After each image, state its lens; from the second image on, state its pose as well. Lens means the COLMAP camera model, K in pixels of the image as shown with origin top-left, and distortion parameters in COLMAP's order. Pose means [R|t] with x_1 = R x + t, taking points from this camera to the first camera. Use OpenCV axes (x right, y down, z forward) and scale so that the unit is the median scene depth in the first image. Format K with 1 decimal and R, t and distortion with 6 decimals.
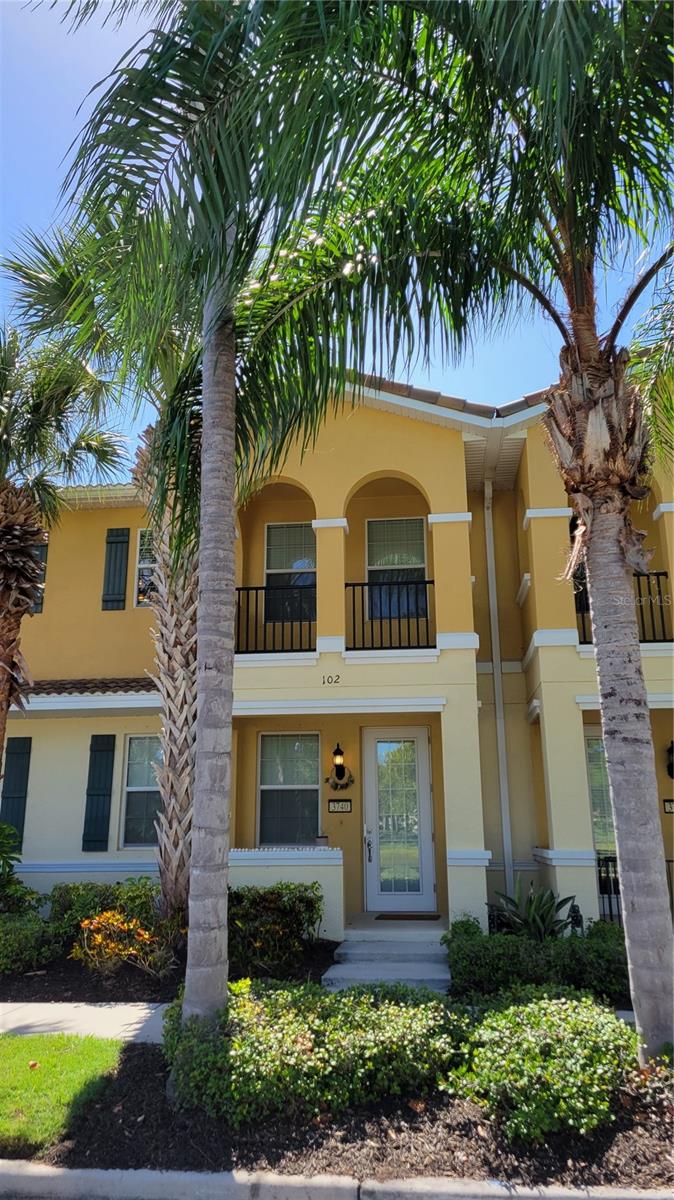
lens RADIAL K [[882.0, 0, 332.9], [0, 882.0, 590.1], [0, 0, 1]] dist [0.078348, -0.065611]
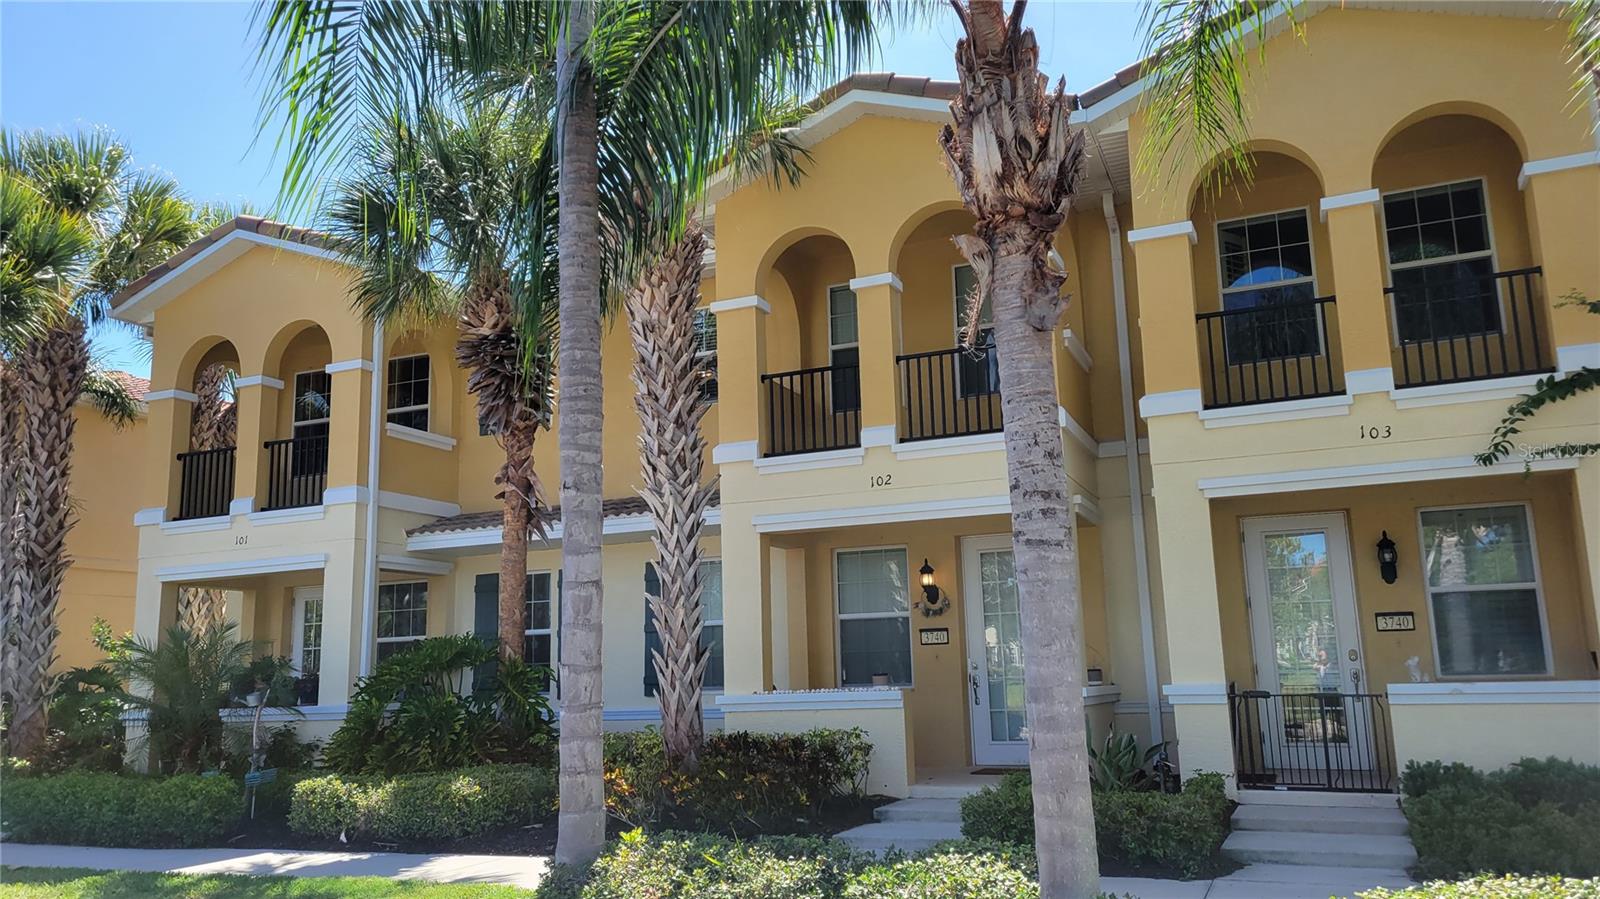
lens RADIAL K [[1176.0, 0, 797.8], [0, 1176.0, 461.1], [0, 0, 1]] dist [0.078348, -0.065611]
pose [[0.957646, -0.073023, -0.278534, 0.259532], [0.096899, 0.992619, 0.072920, -0.000696], [0.271153, -0.096821, 0.957654, -0.036464]]
